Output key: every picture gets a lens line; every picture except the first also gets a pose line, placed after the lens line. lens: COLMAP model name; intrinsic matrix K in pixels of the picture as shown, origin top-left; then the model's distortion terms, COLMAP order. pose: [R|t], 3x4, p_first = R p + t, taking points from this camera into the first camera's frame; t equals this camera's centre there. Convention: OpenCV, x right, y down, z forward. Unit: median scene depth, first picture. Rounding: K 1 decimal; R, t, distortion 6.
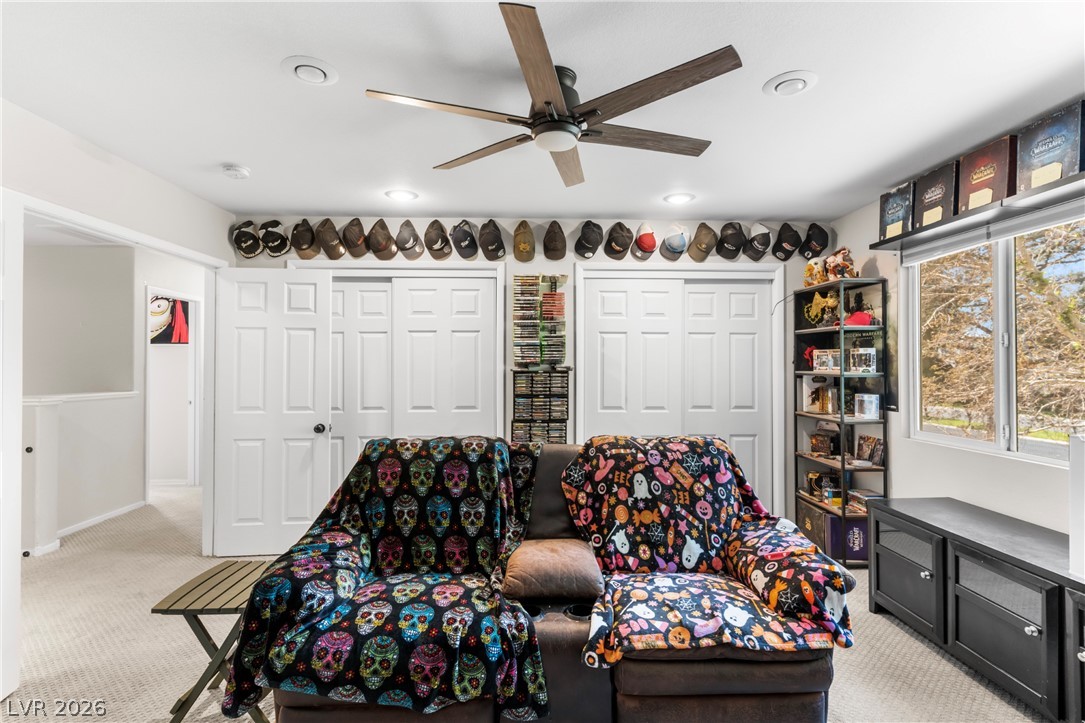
lens RADIAL K [[518.2, 0, 542.4], [0, 518.2, 359.0], [0, 0, 1]] dist [0.003416, -0.000116]
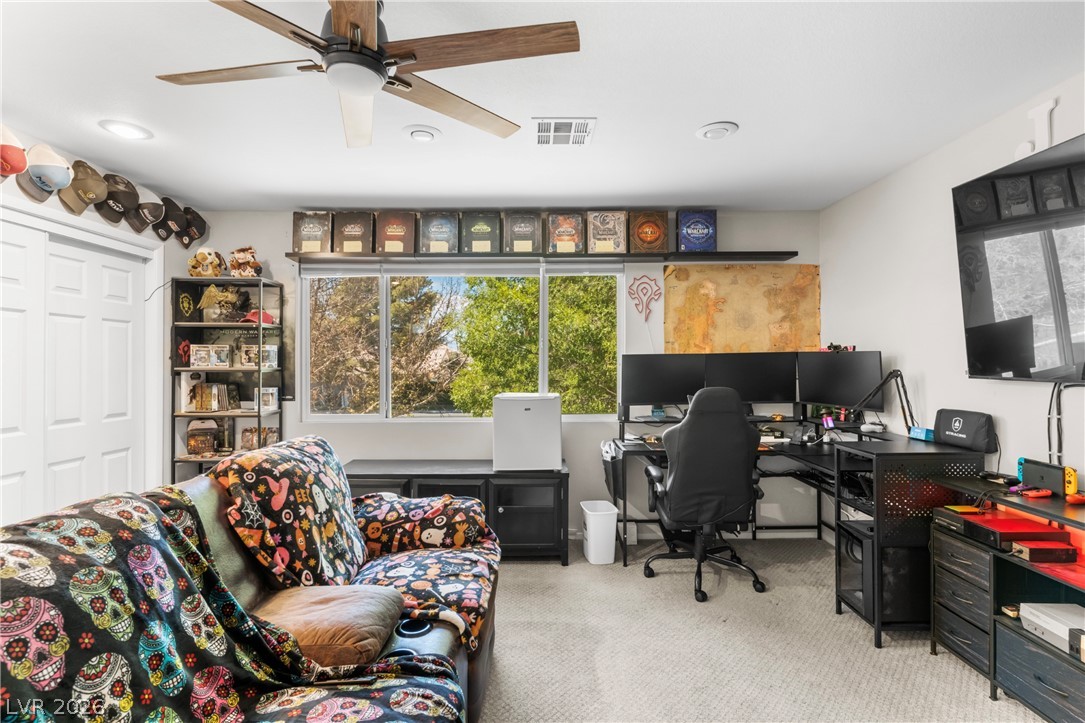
lens RADIAL K [[518.2, 0, 543.6], [0, 518.2, 359.5], [0, 0, 1]] dist [0.003416, -0.000116]
pose [[0.027113, 0.002737, 0.999629, -0.454260], [-0.009512, 0.999952, -0.002479, 0.006630], [-0.999587, -0.009441, 0.027137, 0.404899]]
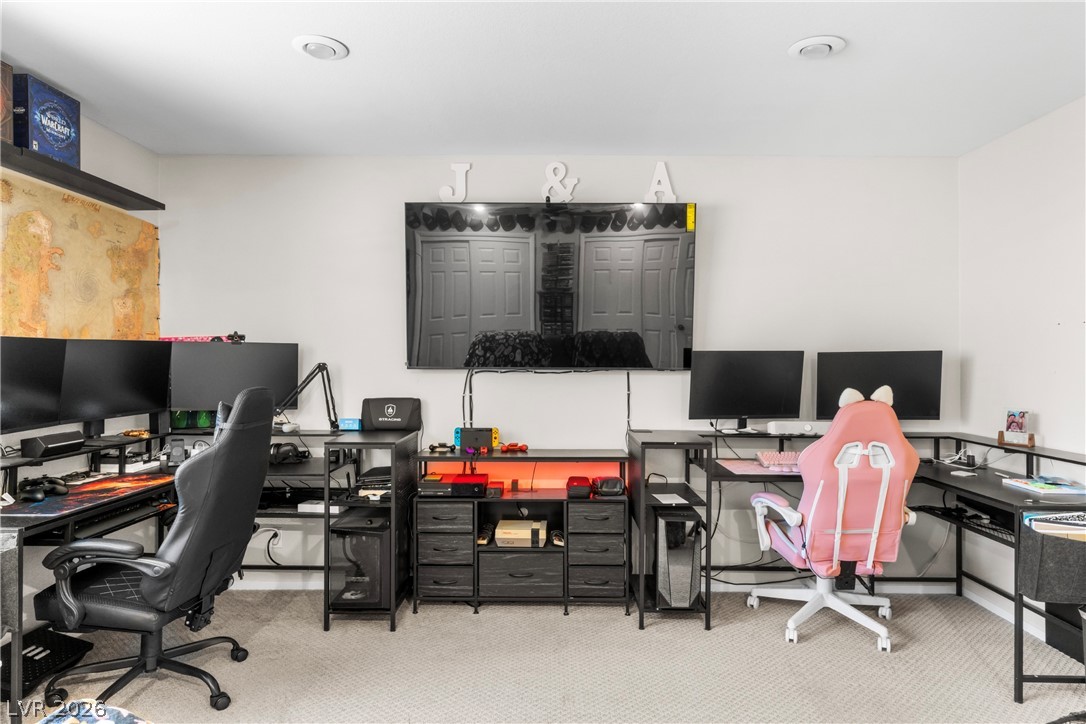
lens RADIAL K [[646.3, 0, 542.3], [0, 646.3, 360.2], [0, 0, 1]] dist [-0.005077, 0.010609]
pose [[-0.999074, 0.000048, 0.043033, 0.027225], [-0.000536, 0.999908, -0.013554, 0.025379], [-0.043030, -0.013564, -0.998982, 0.875128]]
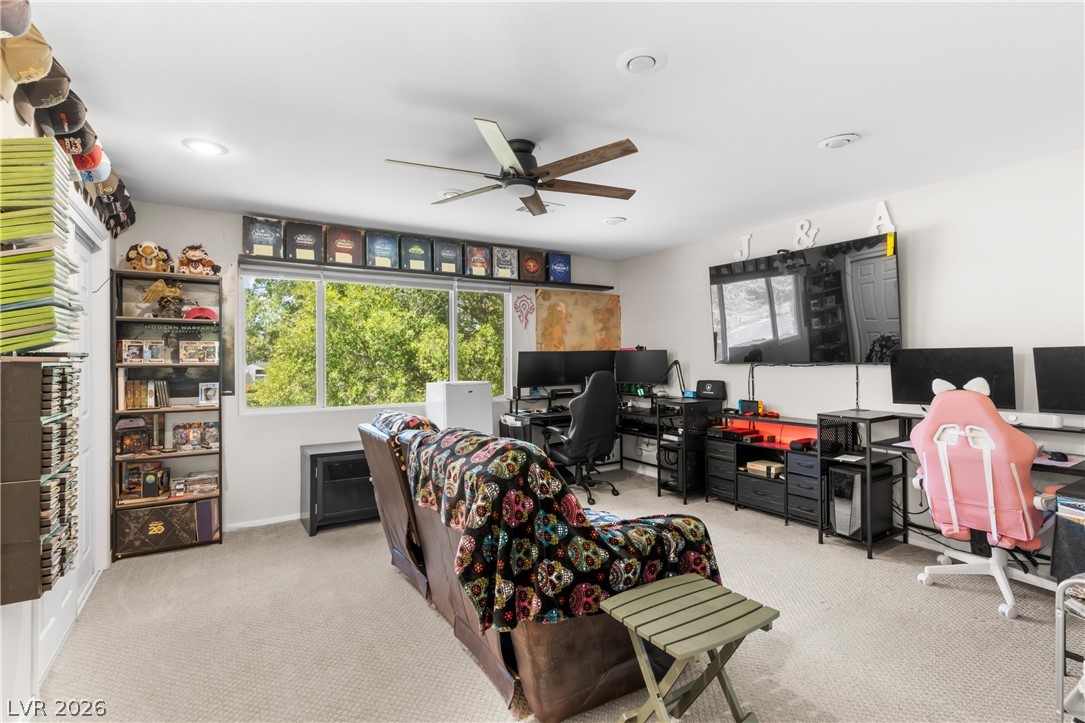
lens RADIAL K [[518.2, 0, 544.4], [0, 518.2, 360.1], [0, 0, 1]] dist [0.003416, -0.000116]
pose [[-0.508513, 0.005038, 0.861040, -0.713620], [-0.001179, 0.999978, -0.006547, 0.026568], [-0.861054, -0.004344, -0.508496, 0.976529]]
